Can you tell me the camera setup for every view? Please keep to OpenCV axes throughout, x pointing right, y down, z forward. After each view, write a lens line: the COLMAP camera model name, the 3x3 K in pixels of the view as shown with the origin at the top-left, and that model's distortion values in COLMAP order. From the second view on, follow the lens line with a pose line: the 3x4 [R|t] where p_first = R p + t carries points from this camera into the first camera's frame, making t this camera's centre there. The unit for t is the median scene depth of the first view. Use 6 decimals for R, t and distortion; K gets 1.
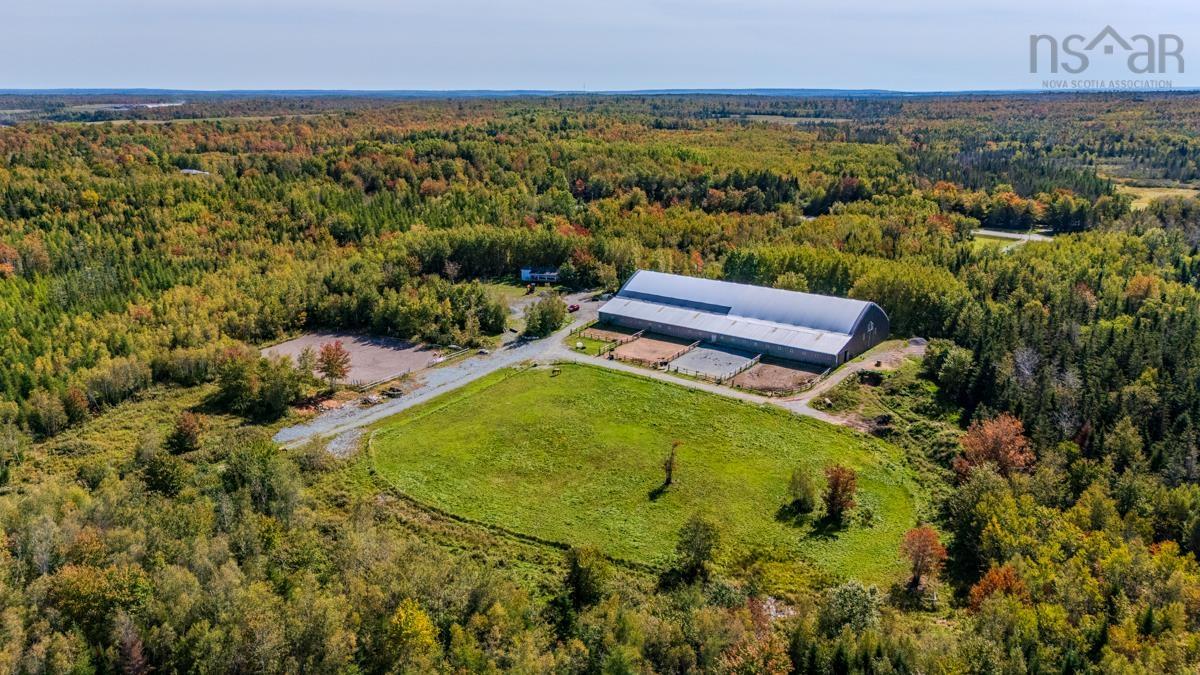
lens RADIAL K [[862.2, 0, 600.0], [0, 862.2, 337.5], [0, 0, 1]] dist [0.107083, -0.128522]
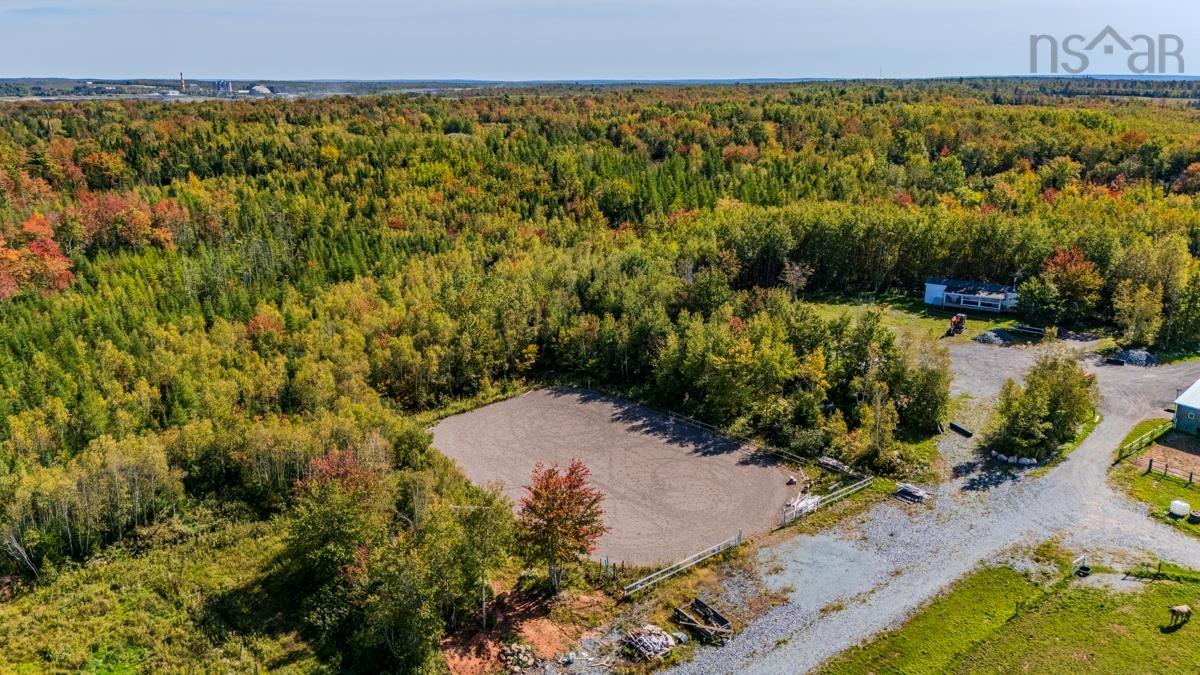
lens RADIAL K [[862.2, 0, 600.0], [0, 862.2, 337.5], [0, 0, 1]] dist [0.107083, -0.128522]
pose [[0.952055, 0.086148, -0.293548, -0.107727], [-0.082879, 0.996281, 0.023581, -0.036657], [0.294487, 0.001878, 0.955654, 0.374648]]
